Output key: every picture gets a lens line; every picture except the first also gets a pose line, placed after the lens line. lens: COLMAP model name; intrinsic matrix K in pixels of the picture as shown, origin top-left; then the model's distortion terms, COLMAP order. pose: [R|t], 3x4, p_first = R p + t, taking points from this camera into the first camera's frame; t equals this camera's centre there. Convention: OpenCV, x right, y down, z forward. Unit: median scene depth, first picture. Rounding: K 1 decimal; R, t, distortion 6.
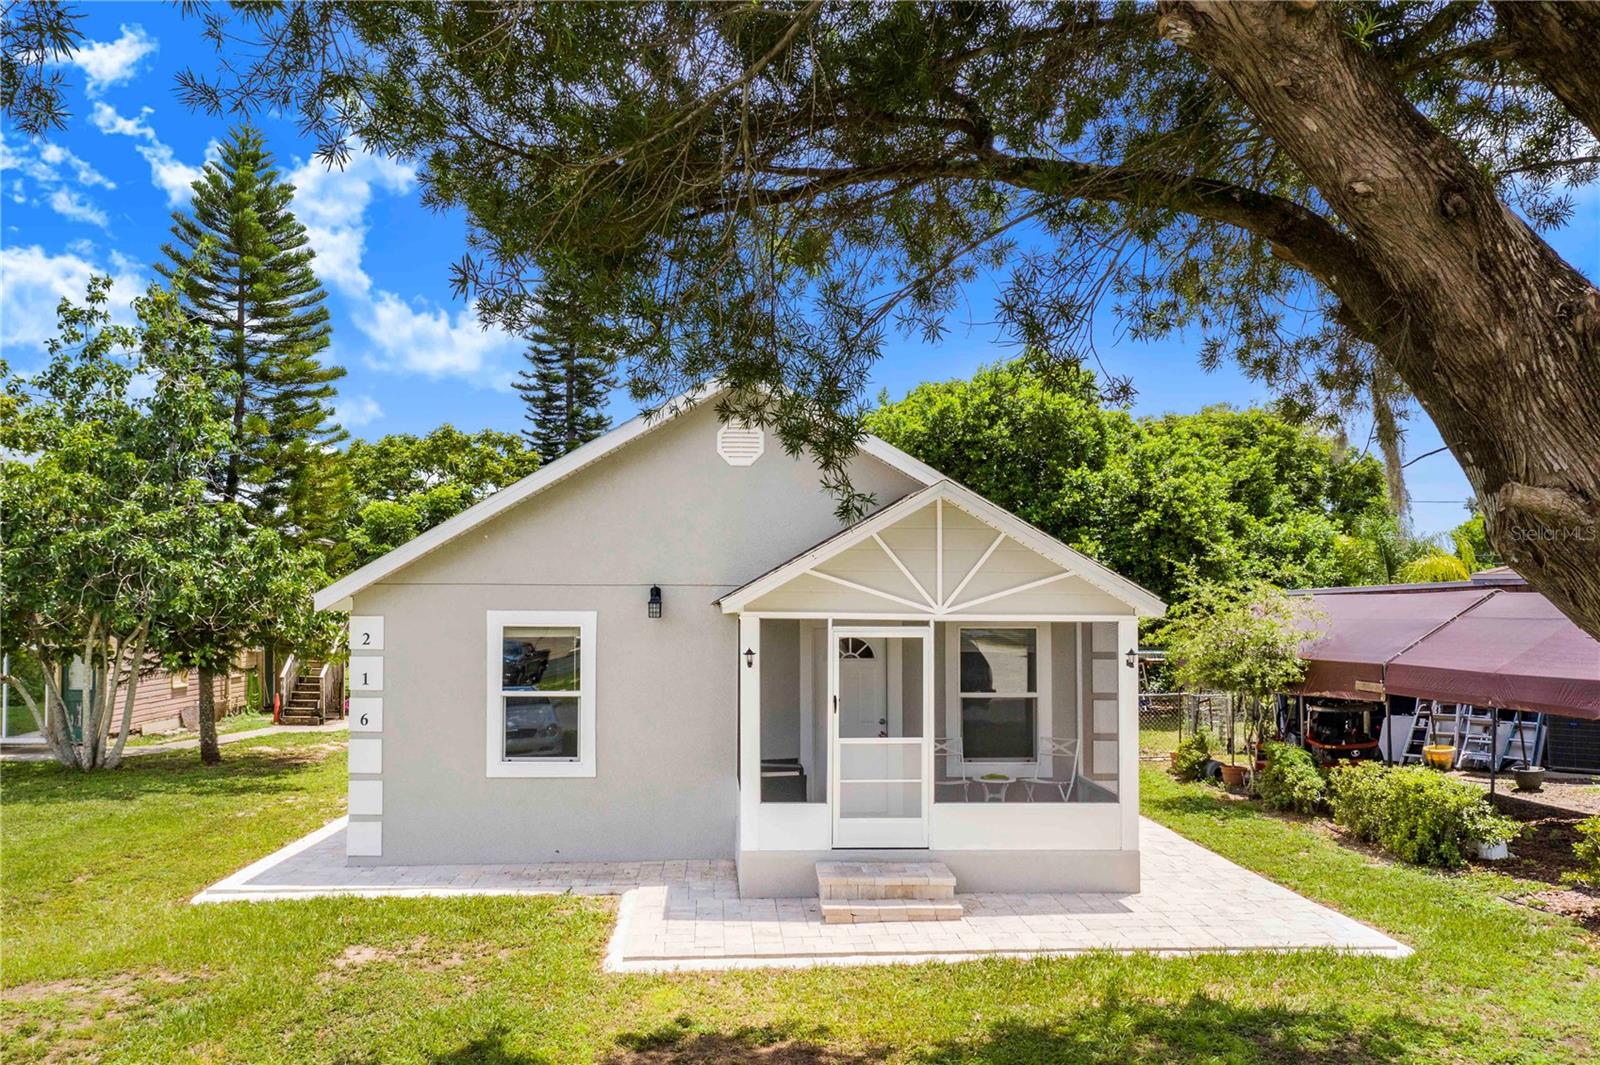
lens RADIAL K [[1253.7, 0, 747.0], [0, 1253.7, 475.3], [0, 0, 1]] dist [-0.053282, 0.041781]
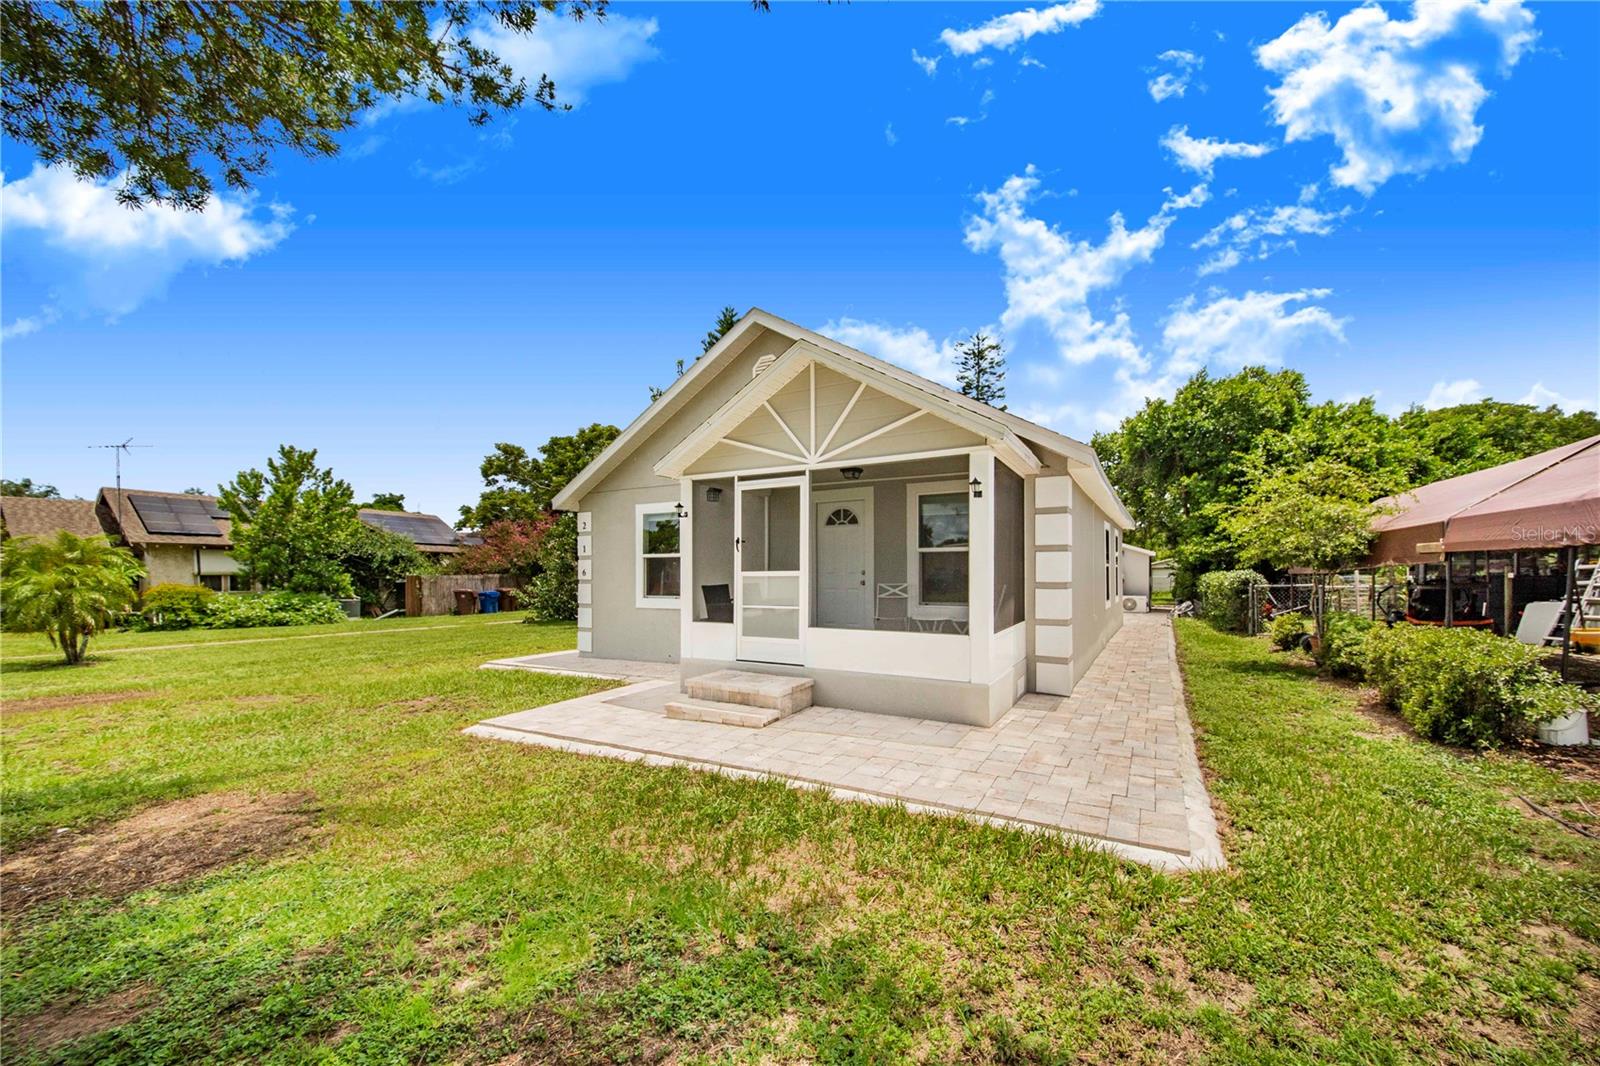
lens RADIAL K [[568.8, 0, 846.9], [0, 568.8, 563.7], [0, 0, 1]] dist [-0.004606, -0.004511]
pose [[0.876472, -0.016437, -0.481173, 0.427294], [0.059947, 0.995365, 0.075193, 0.165163], [0.477707, -0.094749, 0.873395, 0.558167]]
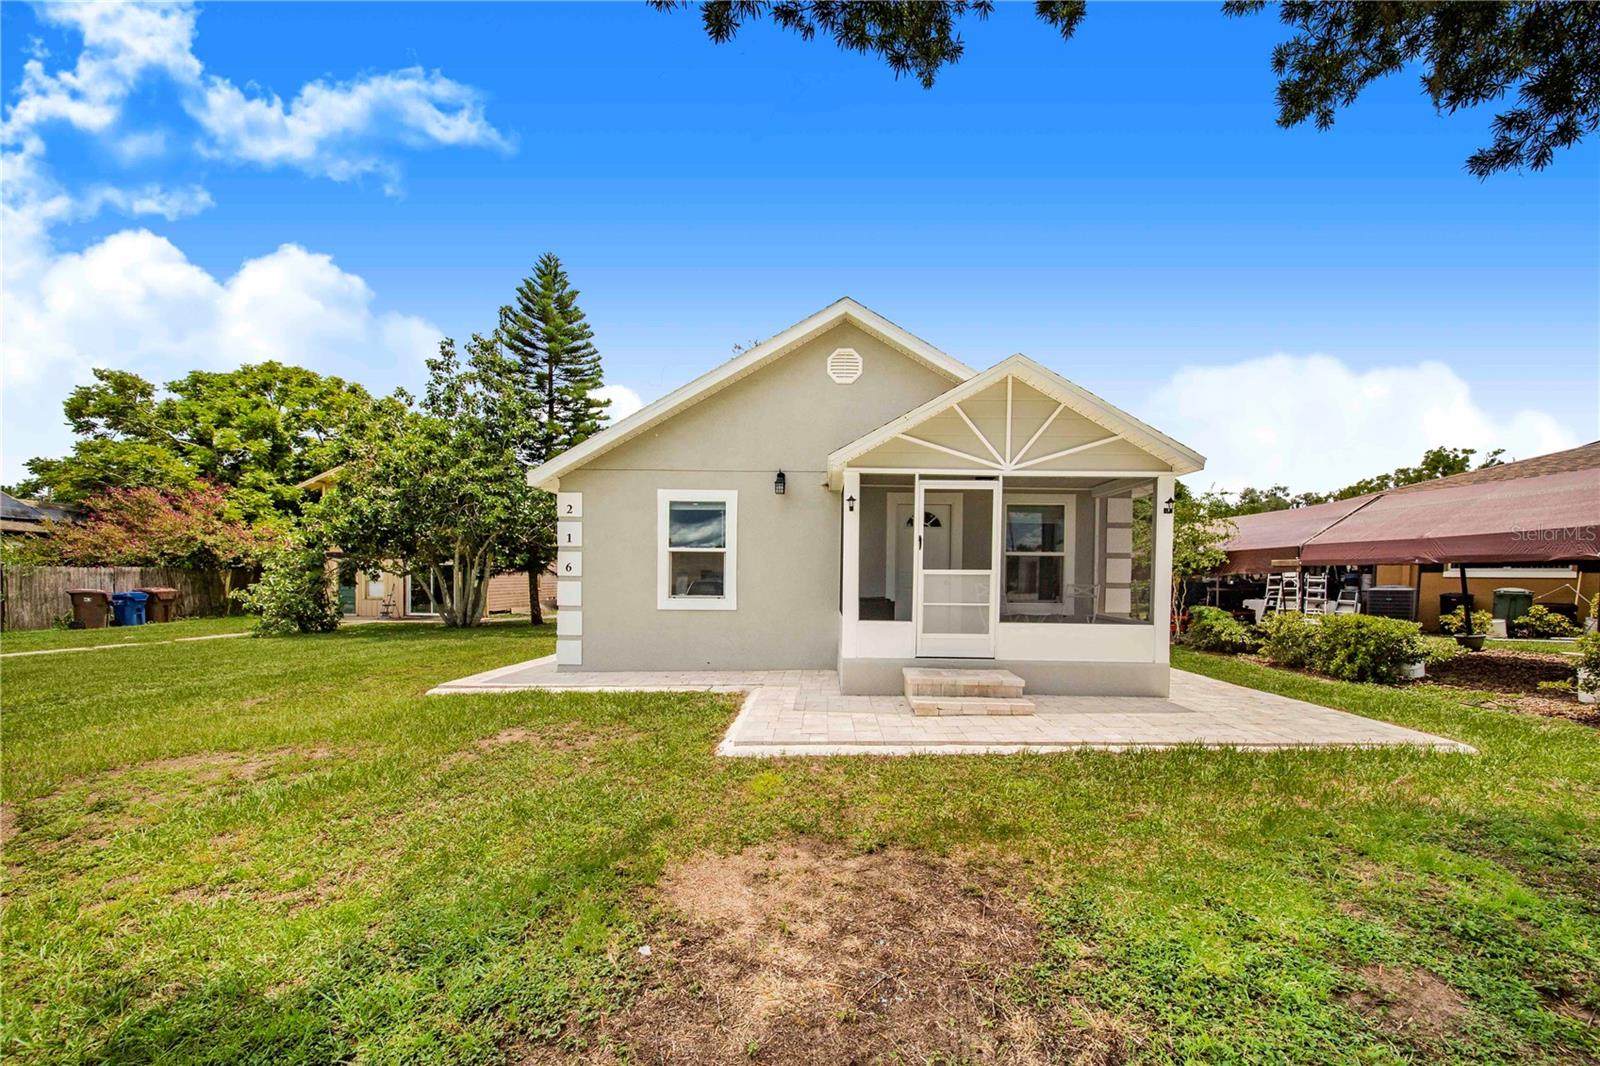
lens RADIAL K [[568.8, 0, 825.0], [0, 568.8, 582.9], [0, 0, 1]] dist [-0.004606, -0.004511]
pose [[0.999454, 0.008933, -0.031806, -0.004984], [-0.005344, 0.993784, 0.111197, 0.159824], [0.032601, -0.110966, 0.993289, 0.433247]]
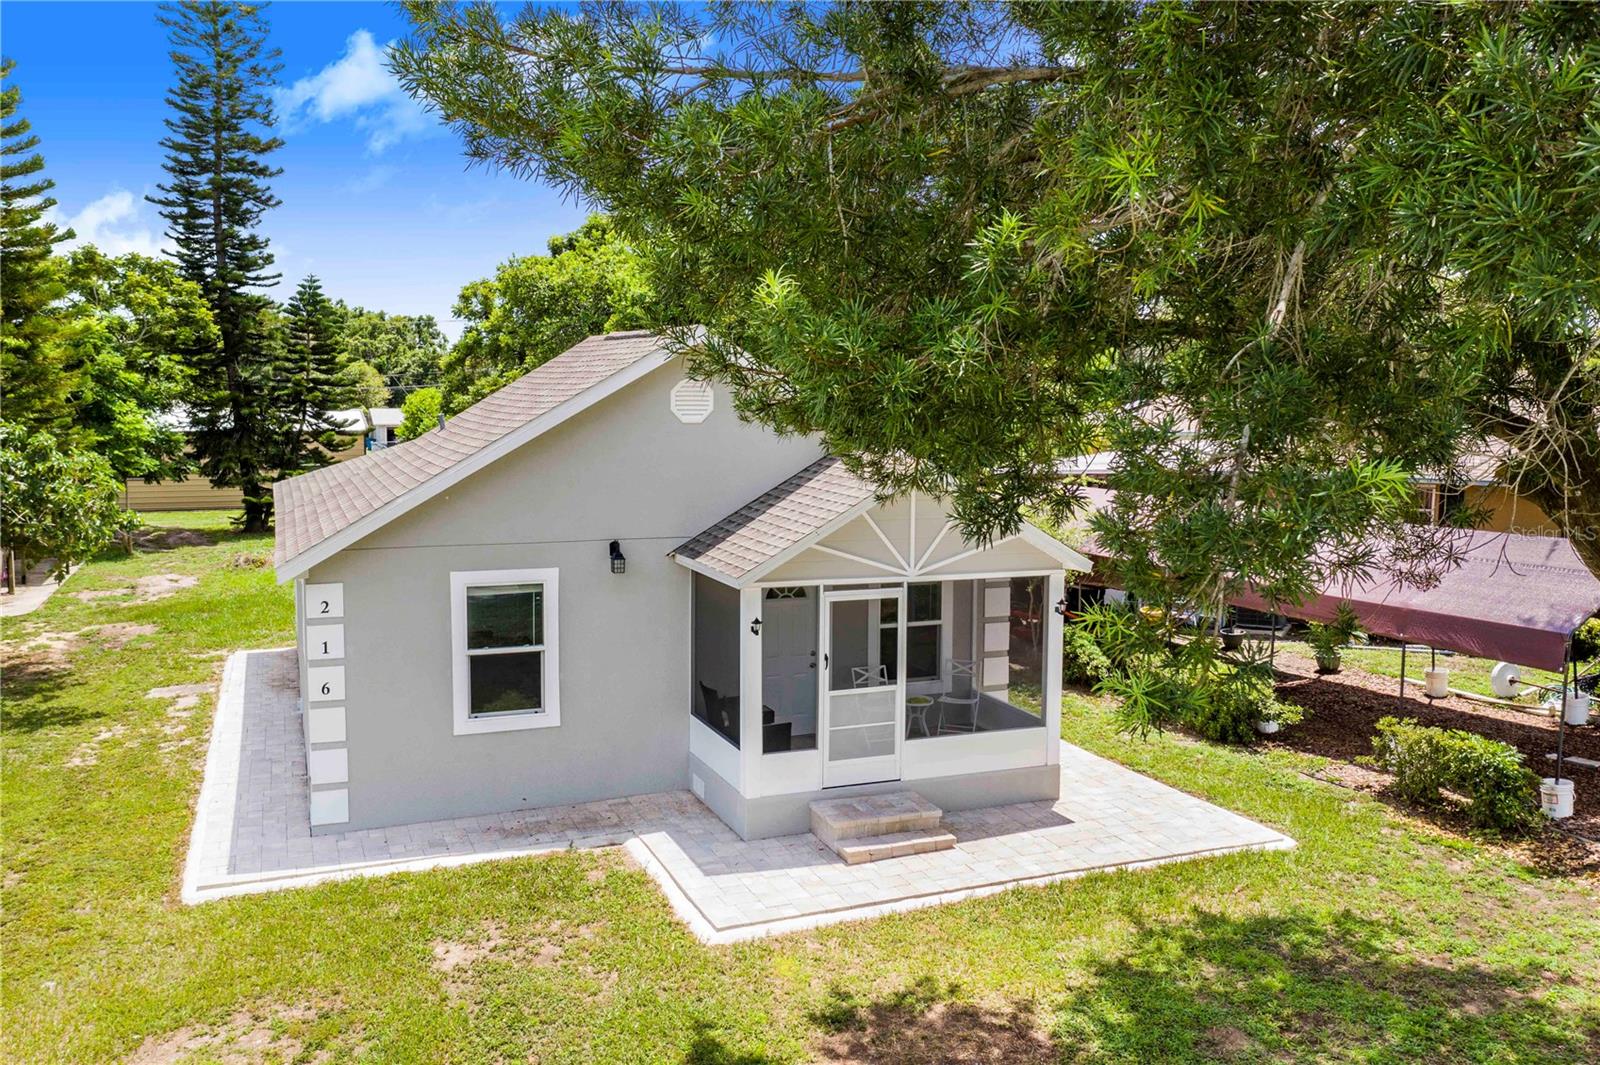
lens RADIAL K [[1253.7, 0, 713.0], [0, 1253.7, 460.6], [0, 0, 1]] dist [-0.053282, 0.041781]
pose [[0.950318, -0.018233, 0.310746, -0.359813], [-0.031273, 0.987640, 0.153587, -0.155850], [-0.309706, -0.155674, 0.938002, 0.026632]]
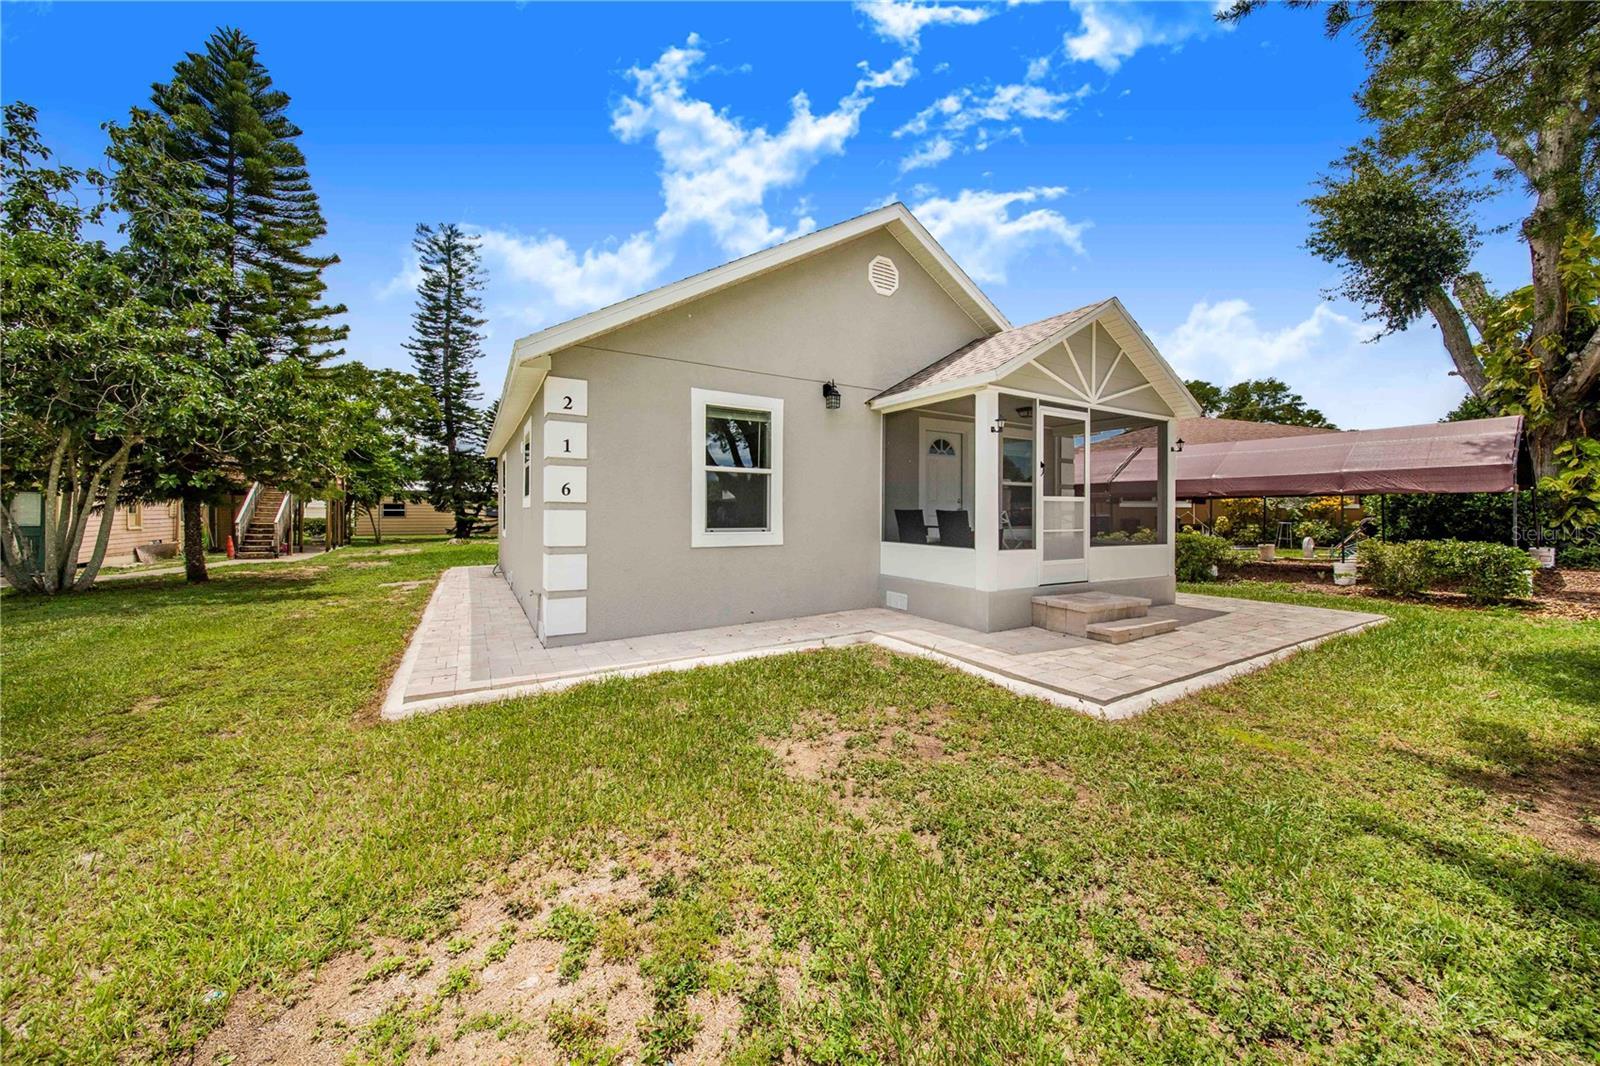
lens RADIAL K [[568.8, 0, 780.5], [0, 568.8, 494.2], [0, 0, 1]] dist [-0.004606, -0.004511]
pose [[0.886971, 0.015456, 0.461566, -0.407484], [-0.051391, 0.996536, 0.065385, 0.183535], [-0.458957, -0.081715, 0.884693, 0.620825]]
